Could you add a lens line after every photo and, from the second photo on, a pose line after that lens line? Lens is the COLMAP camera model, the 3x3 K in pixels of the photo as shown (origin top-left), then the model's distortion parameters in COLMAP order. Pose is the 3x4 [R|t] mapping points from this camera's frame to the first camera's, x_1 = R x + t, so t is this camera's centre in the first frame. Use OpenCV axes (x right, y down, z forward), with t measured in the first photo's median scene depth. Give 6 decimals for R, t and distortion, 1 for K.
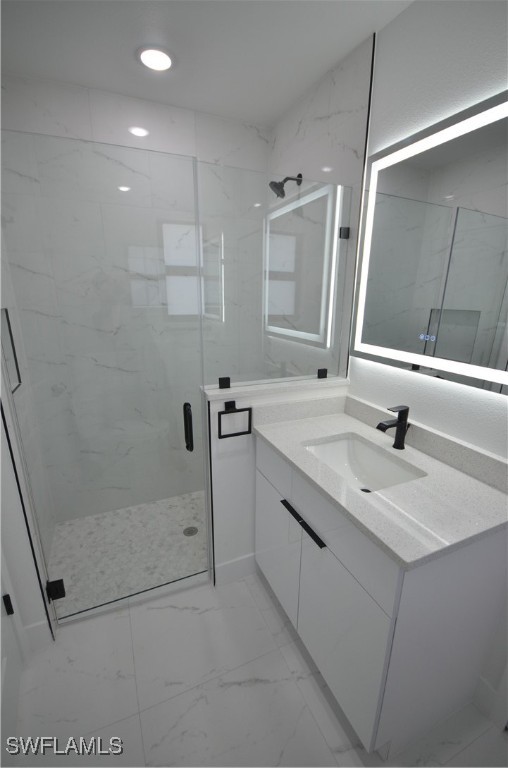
lens RADIAL K [[340.6, 0, 262.2], [0, 340.6, 384.6], [0, 0, 1]] dist [0.004451, -0.006876]
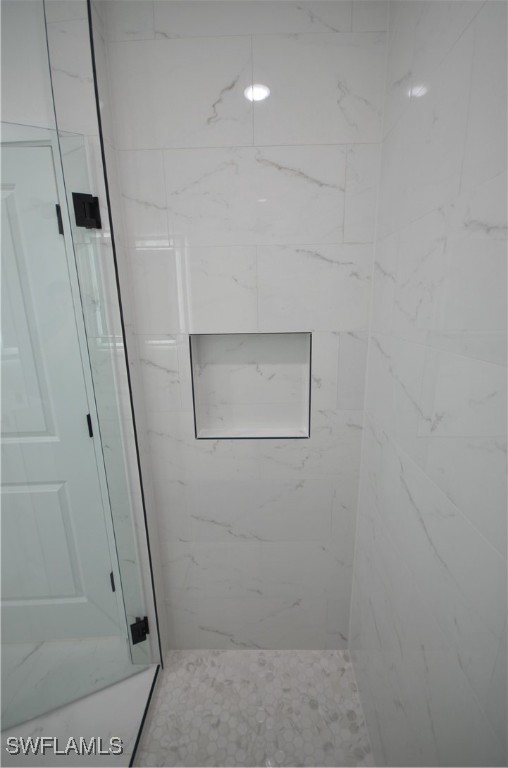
lens RADIAL K [[340.6, 0, 254.4], [0, 340.6, 383.3], [0, 0, 1]] dist [0.004451, -0.006876]
pose [[-0.428888, 0.208364, -0.878999, -0.046790], [-0.234329, 0.914068, 0.331012, -0.259955], [0.872436, 0.347942, -0.343208, 0.918612]]
